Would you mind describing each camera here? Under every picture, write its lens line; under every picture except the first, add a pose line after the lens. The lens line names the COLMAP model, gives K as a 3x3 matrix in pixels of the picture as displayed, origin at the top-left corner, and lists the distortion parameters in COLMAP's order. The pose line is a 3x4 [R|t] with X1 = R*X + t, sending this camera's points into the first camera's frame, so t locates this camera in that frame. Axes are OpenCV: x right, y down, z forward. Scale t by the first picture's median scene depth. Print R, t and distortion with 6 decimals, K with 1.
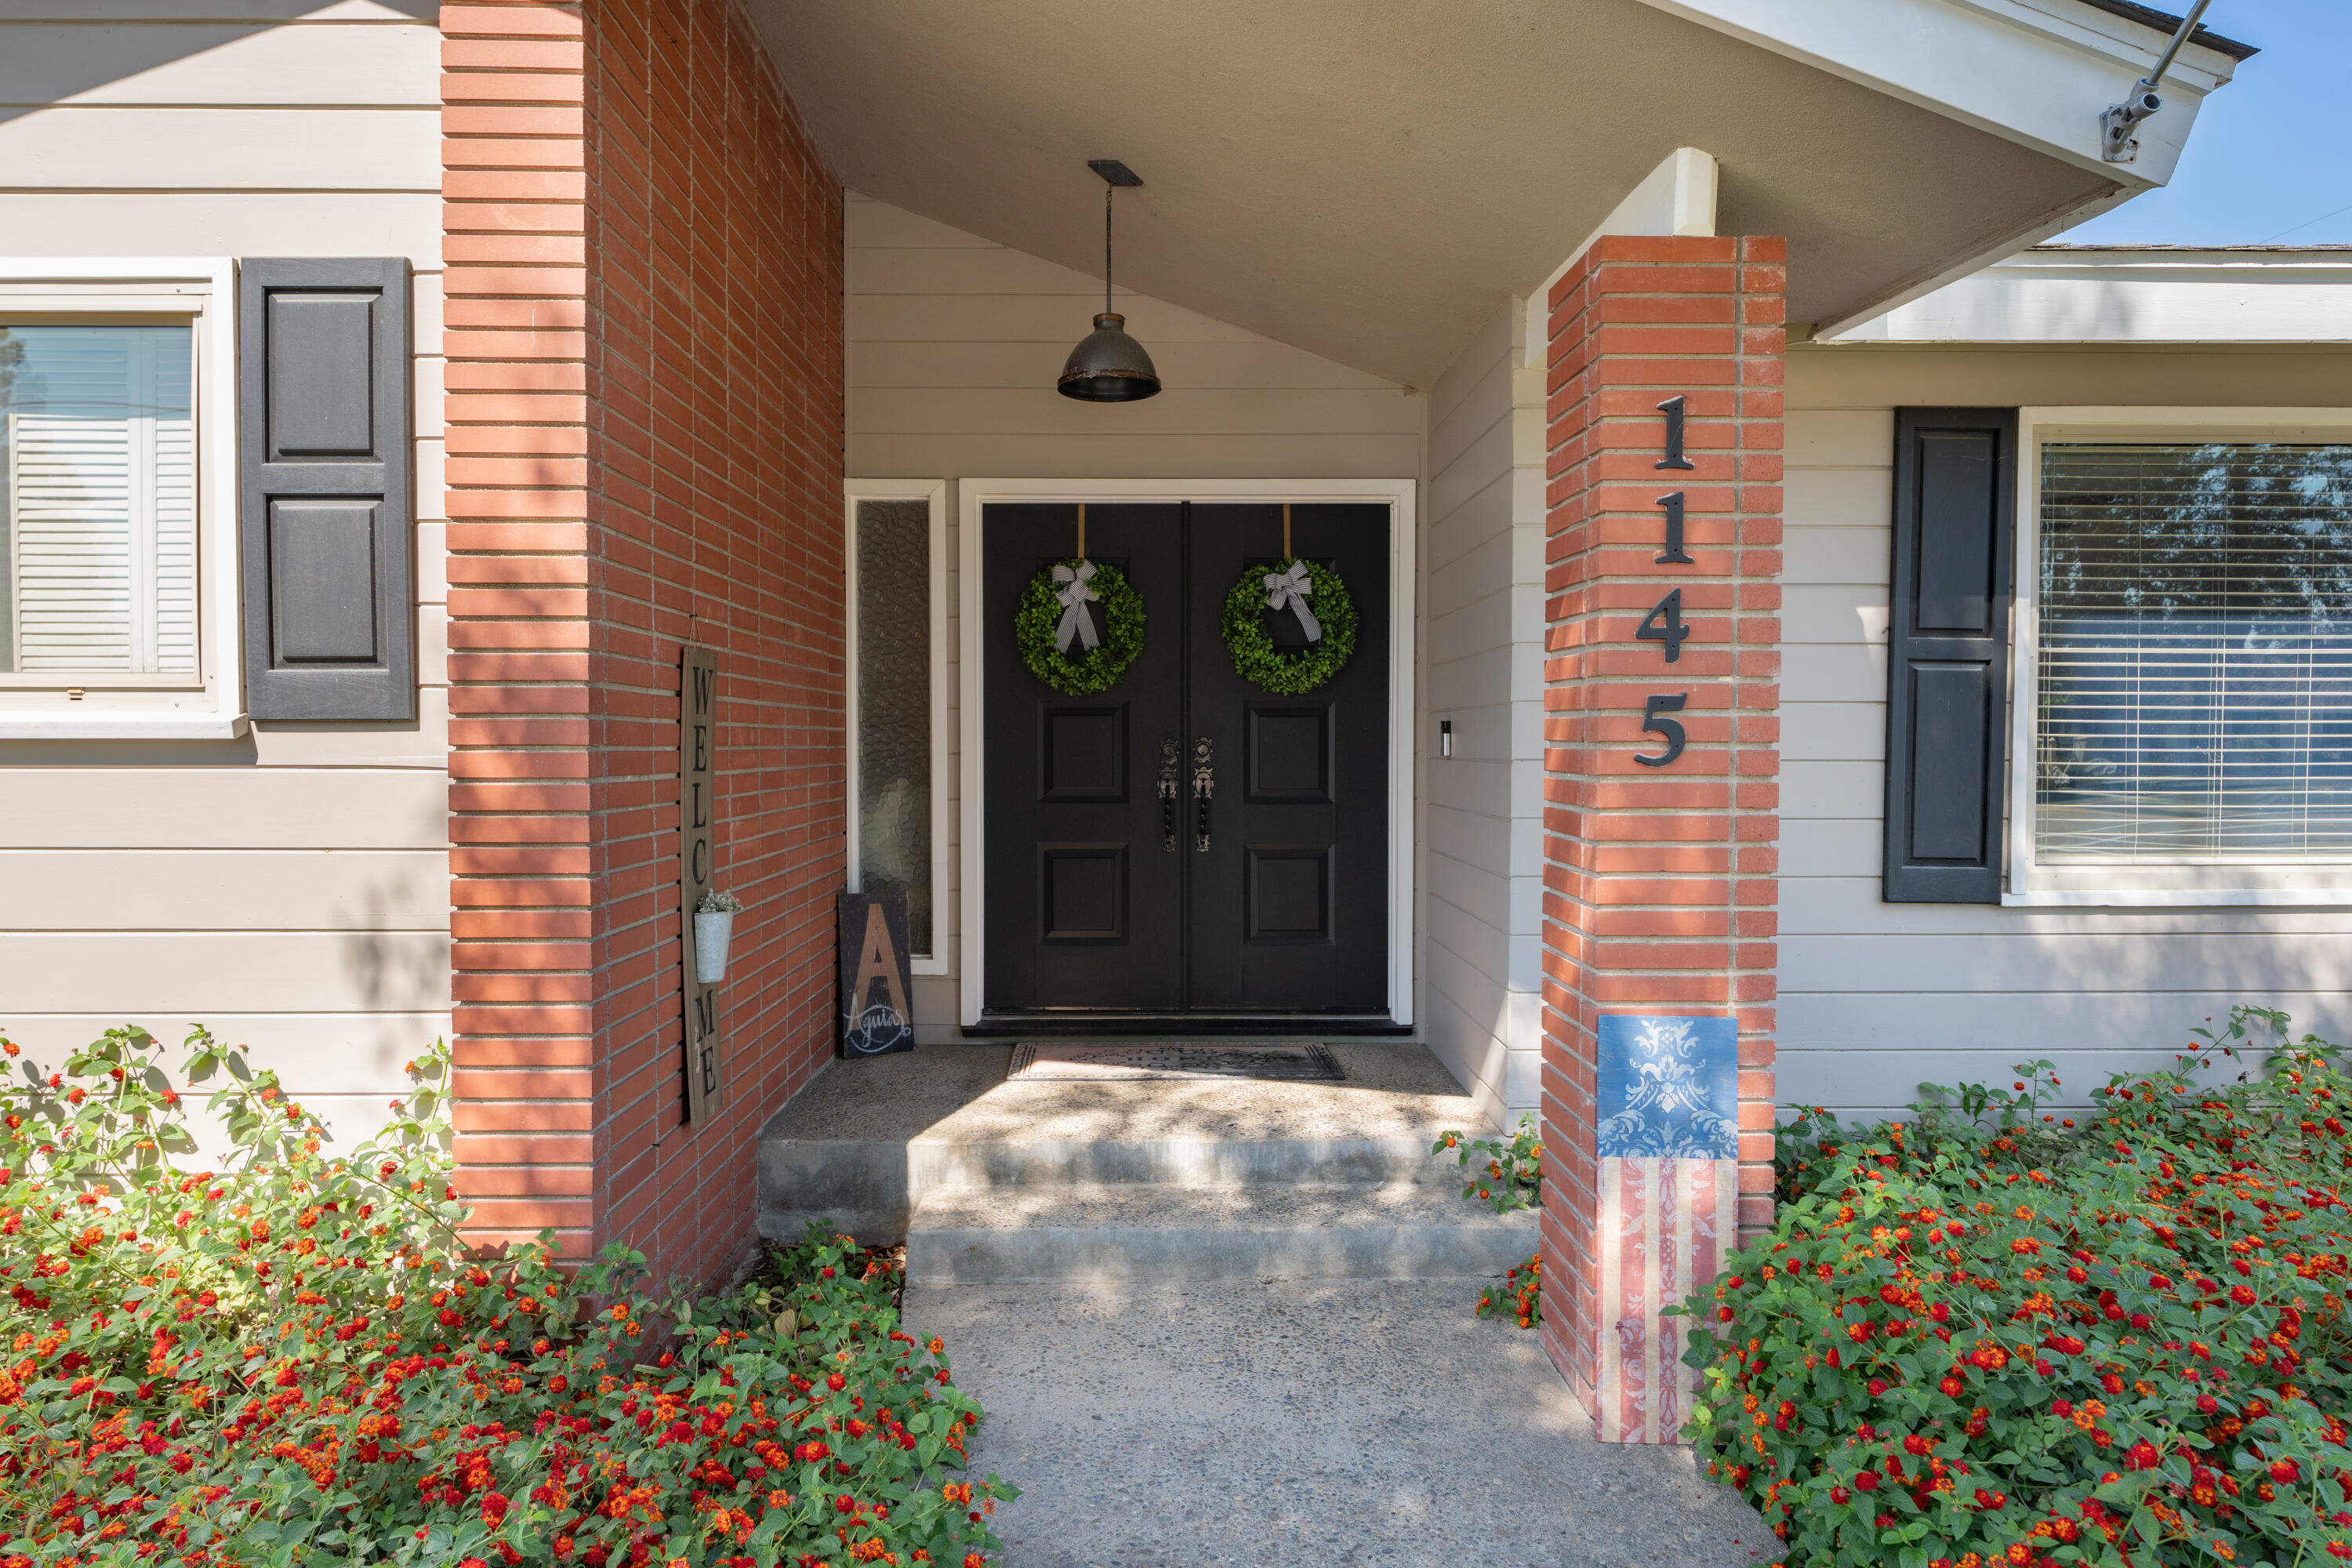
lens RADIAL K [[1434.2, 0, 1143.2], [0, 1434.2, 772.3], [0, 0, 1]] dist [-0.000280, 0.000307]
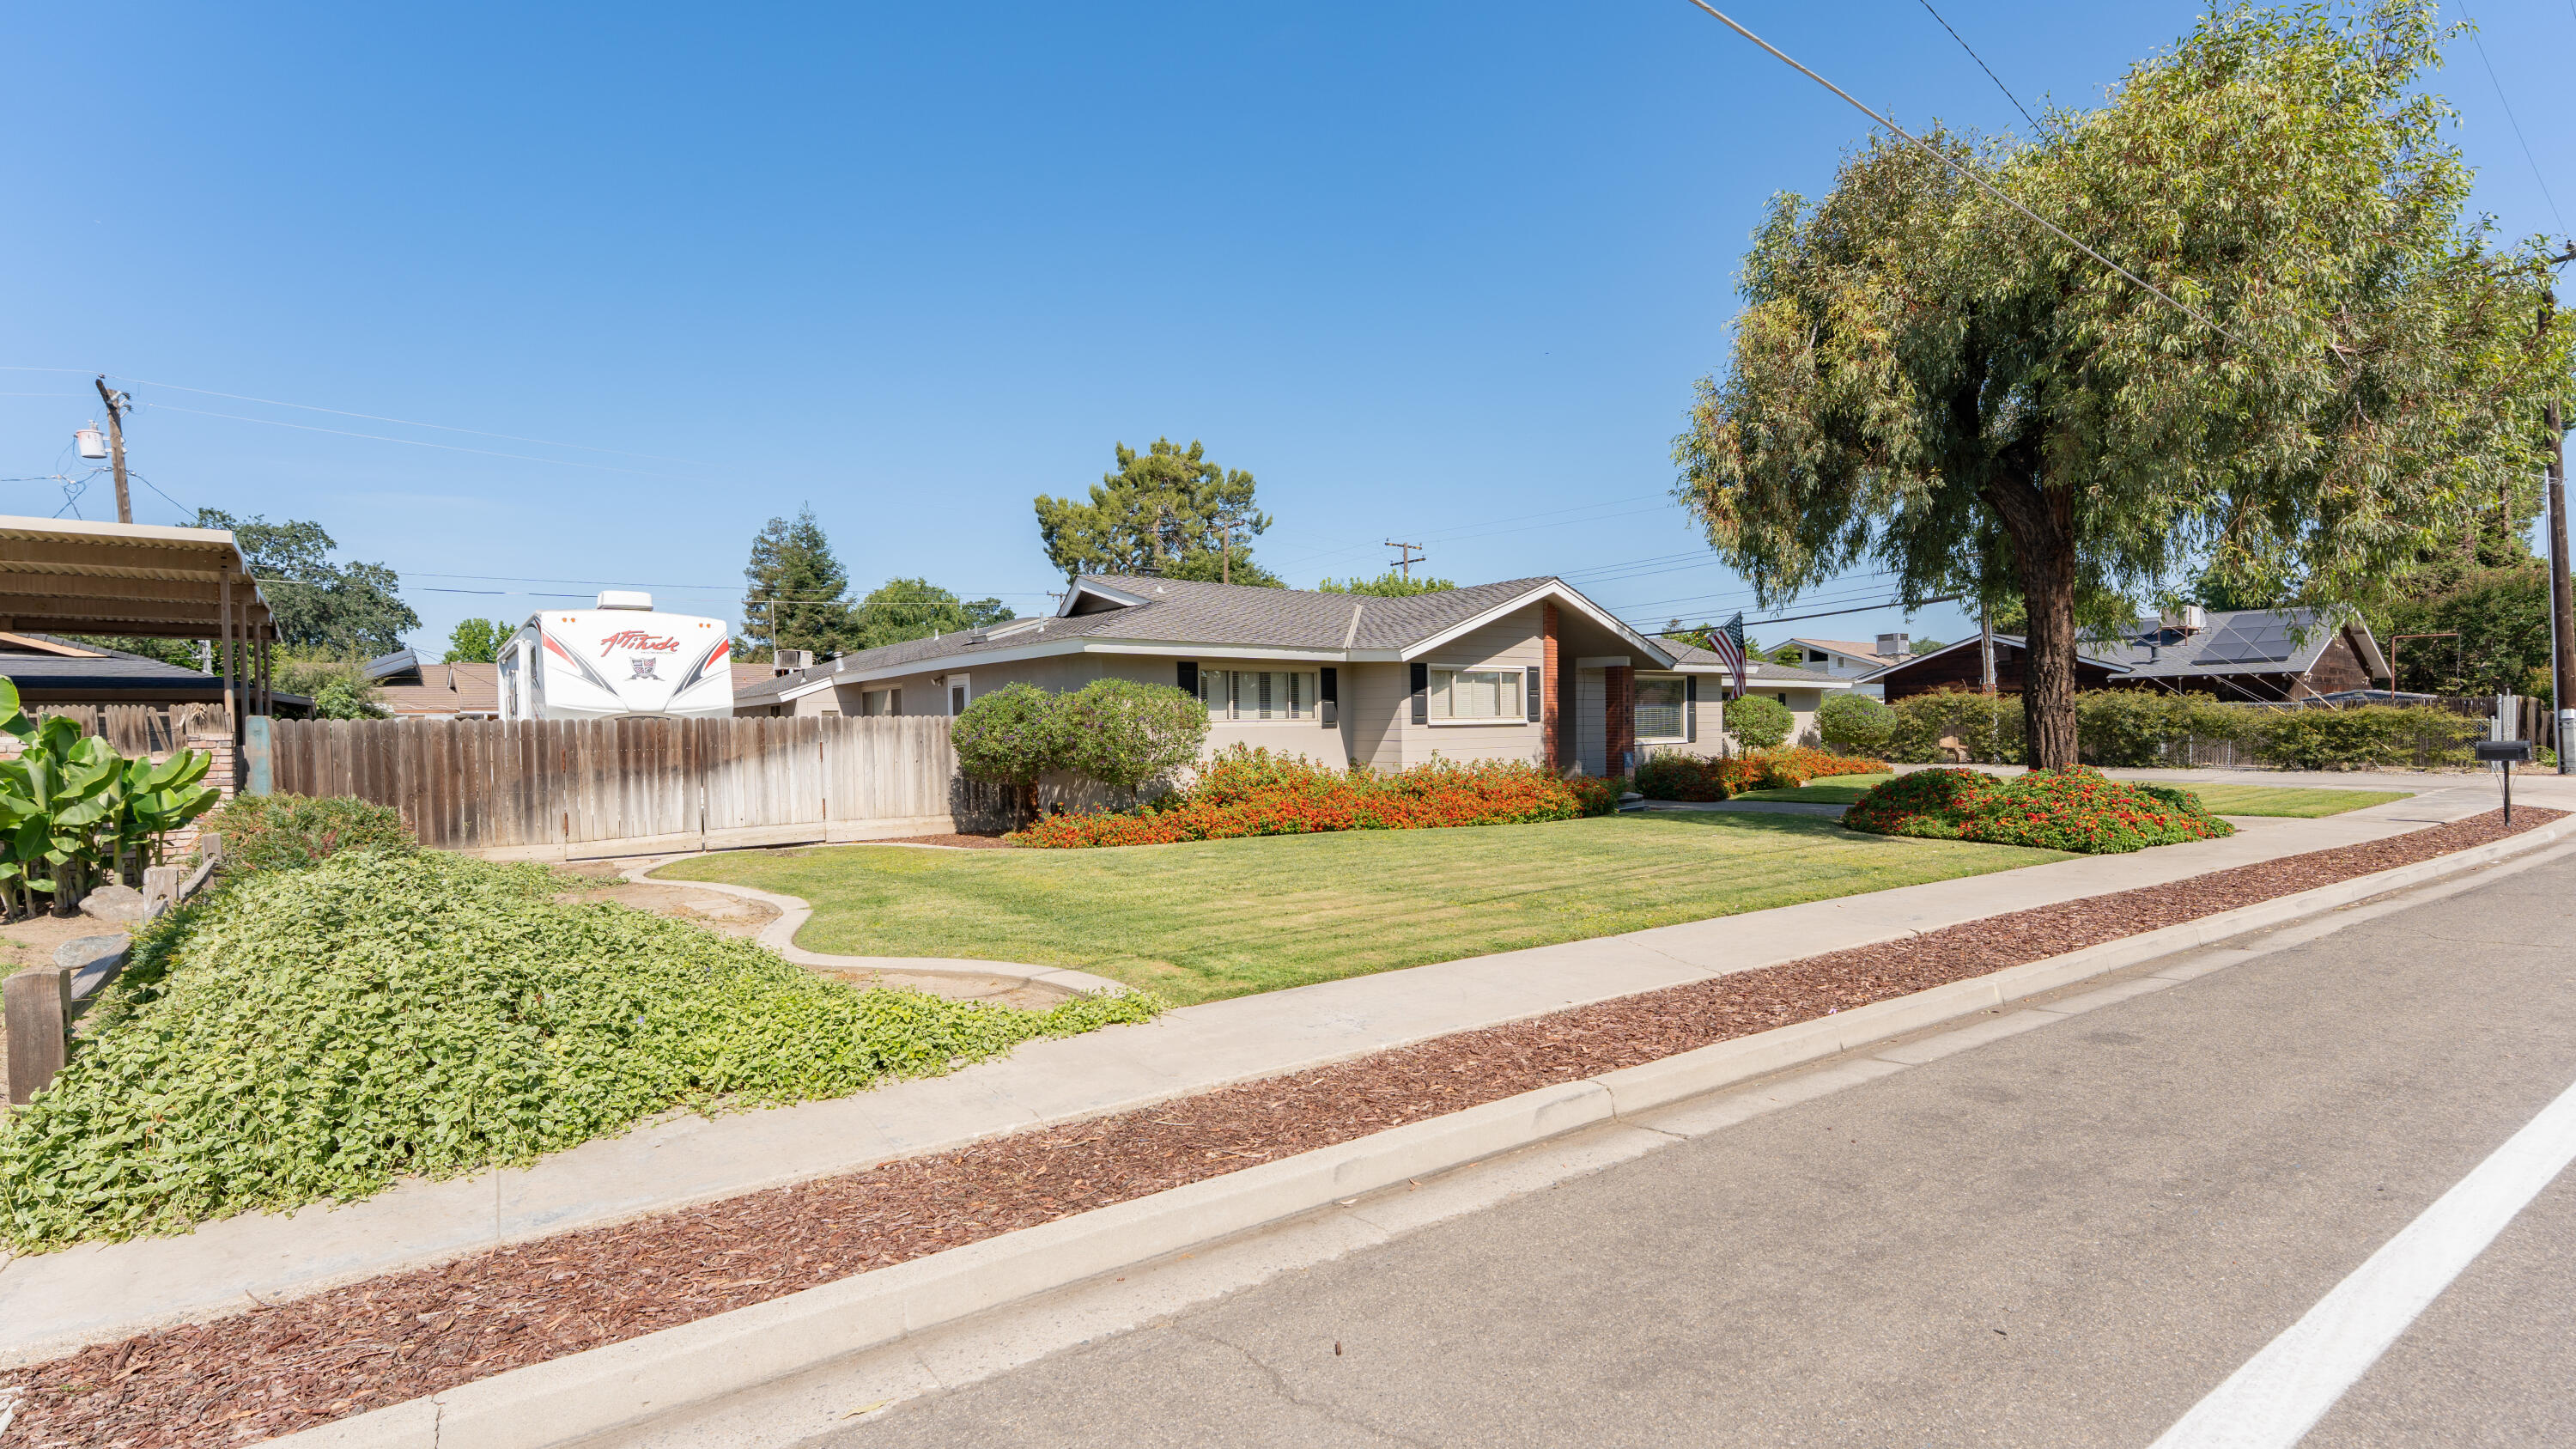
lens RADIAL K [[1130.6, 0, 1291.2], [0, 1130.6, 757.5], [0, 0, 1]] dist [0.001286, -0.000620]
pose [[0.781112, -0.031532, 0.623594, -5.507686], [0.034616, 0.999375, 0.007173, 0.075075], [-0.623431, 0.015983, 0.781715, -3.110382]]
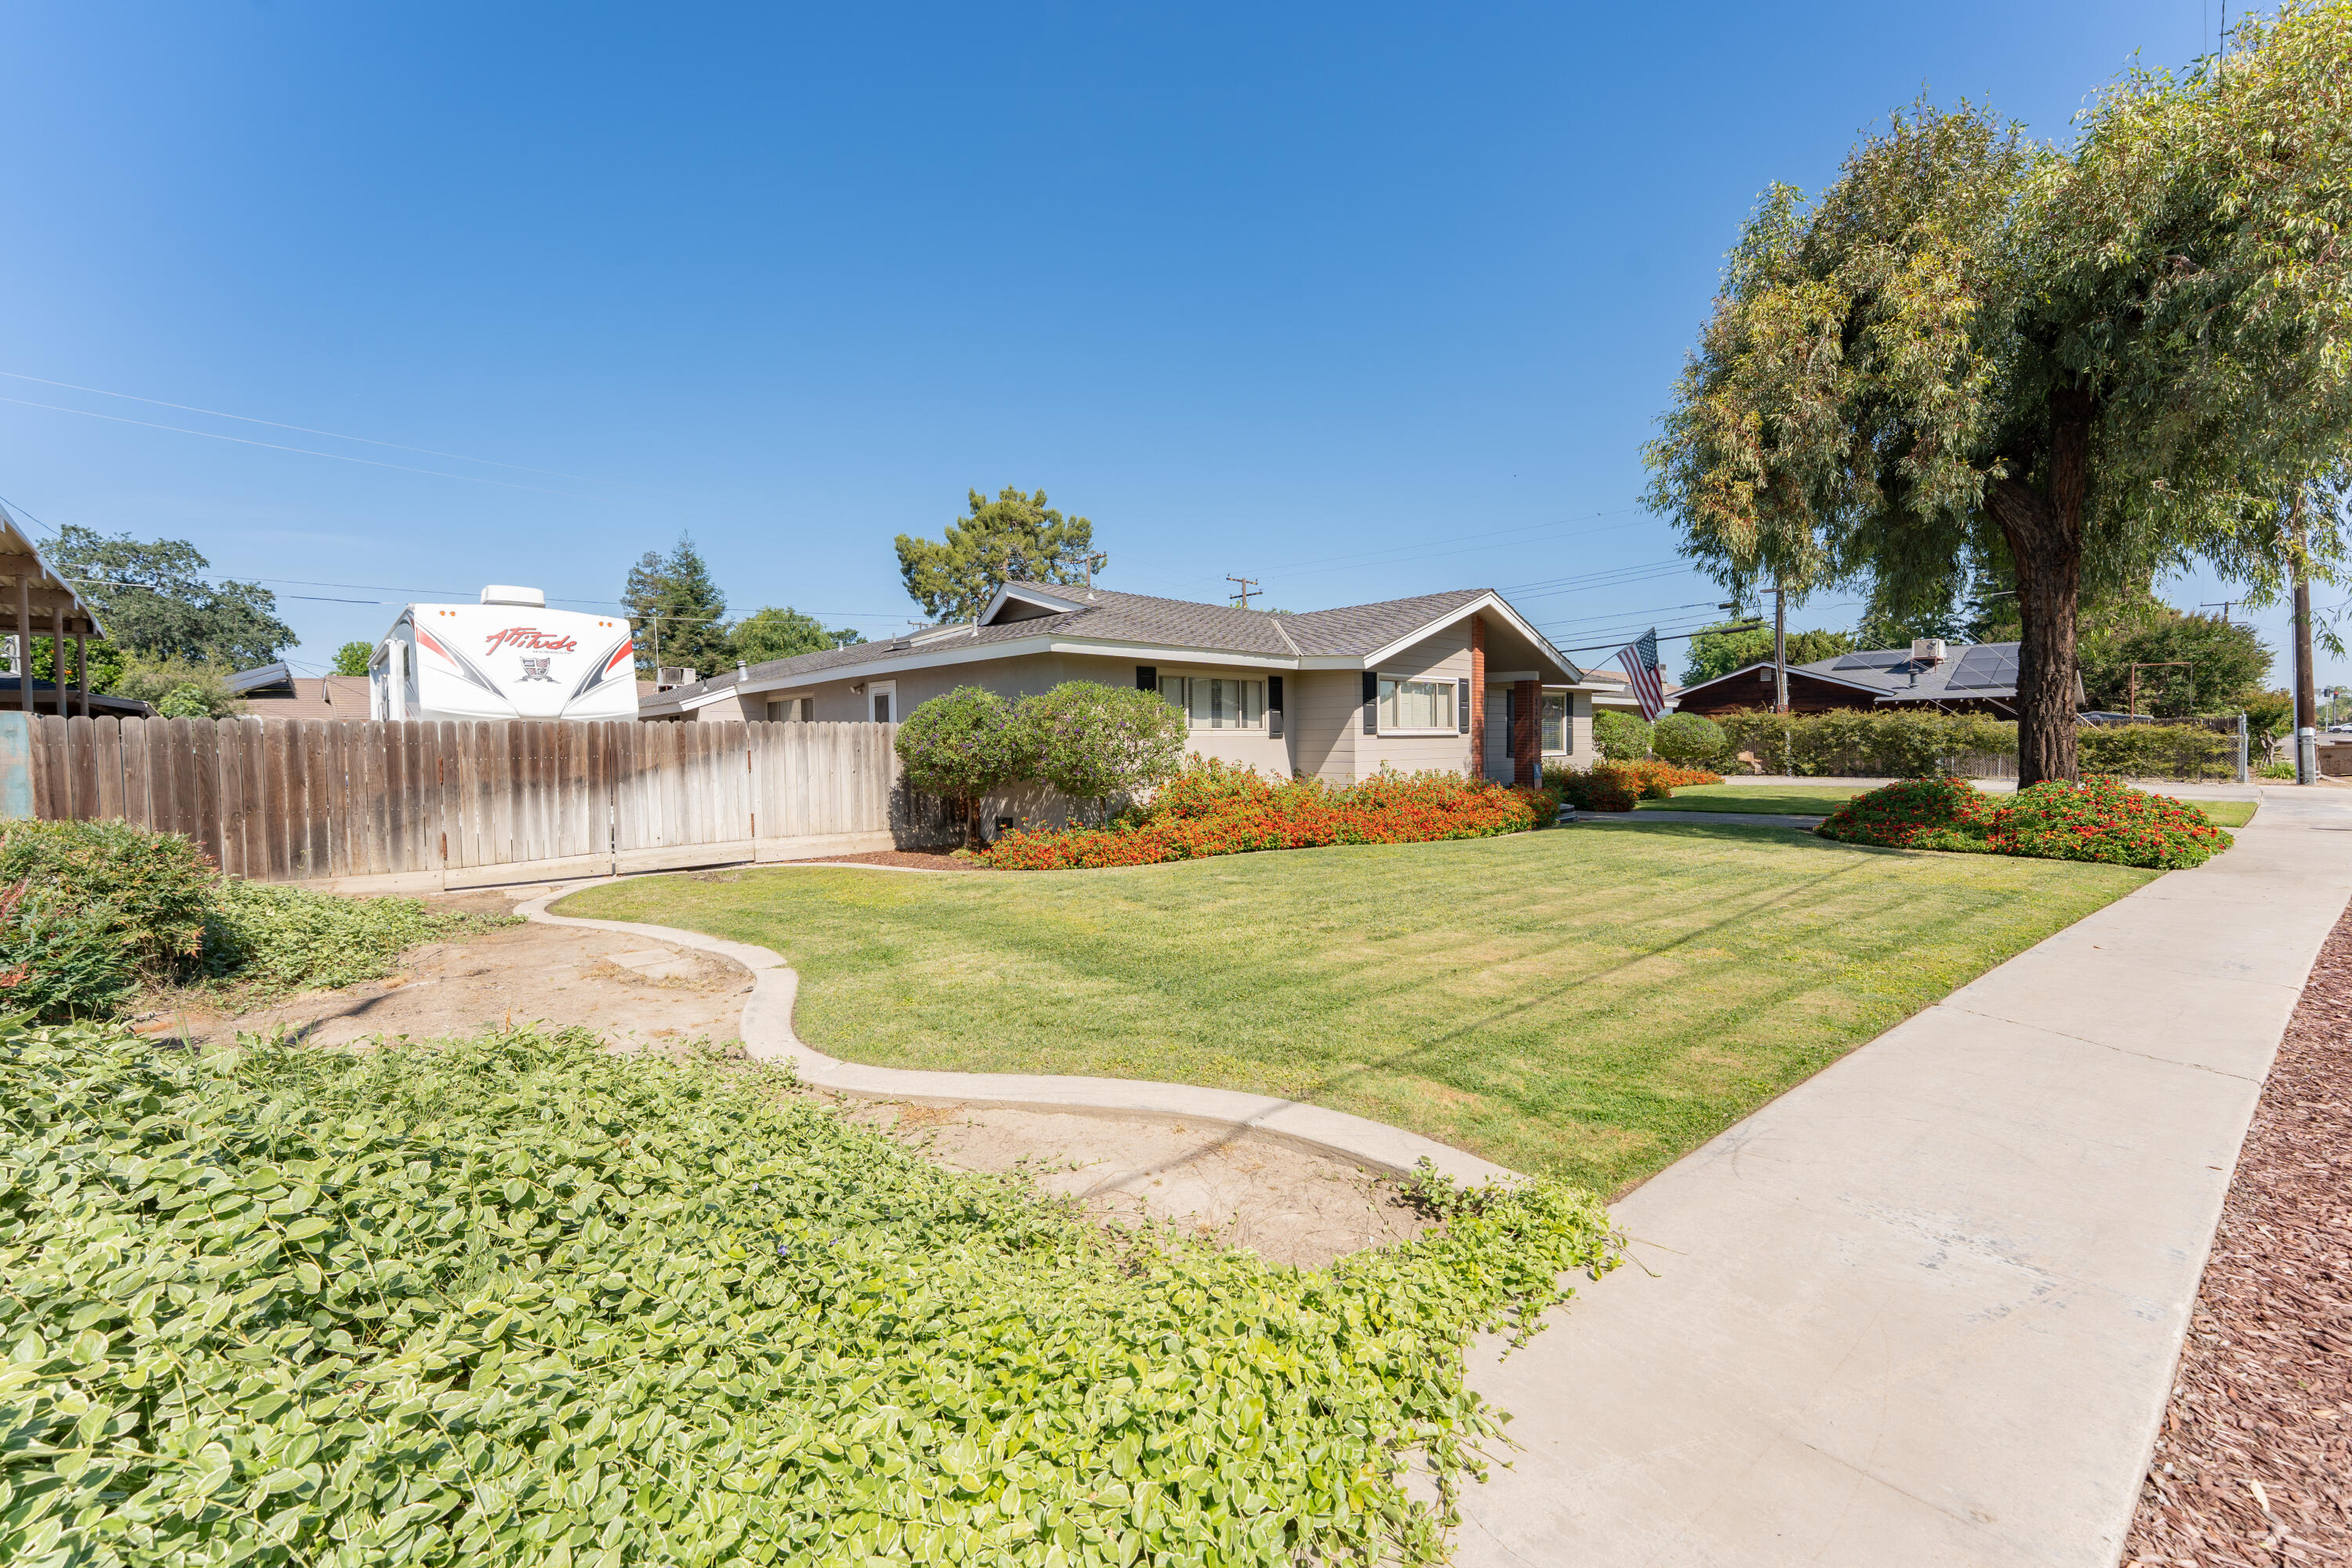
lens RADIAL K [[953.4, 0, 1183.2], [0, 953.4, 777.3], [0, 0, 1]] dist [0.000702, 0.000391]
pose [[0.724521, -0.036037, 0.688310, -5.364548], [0.033668, 0.999291, 0.016879, 0.071634], [-0.688430, 0.010945, 0.725221, -1.838502]]
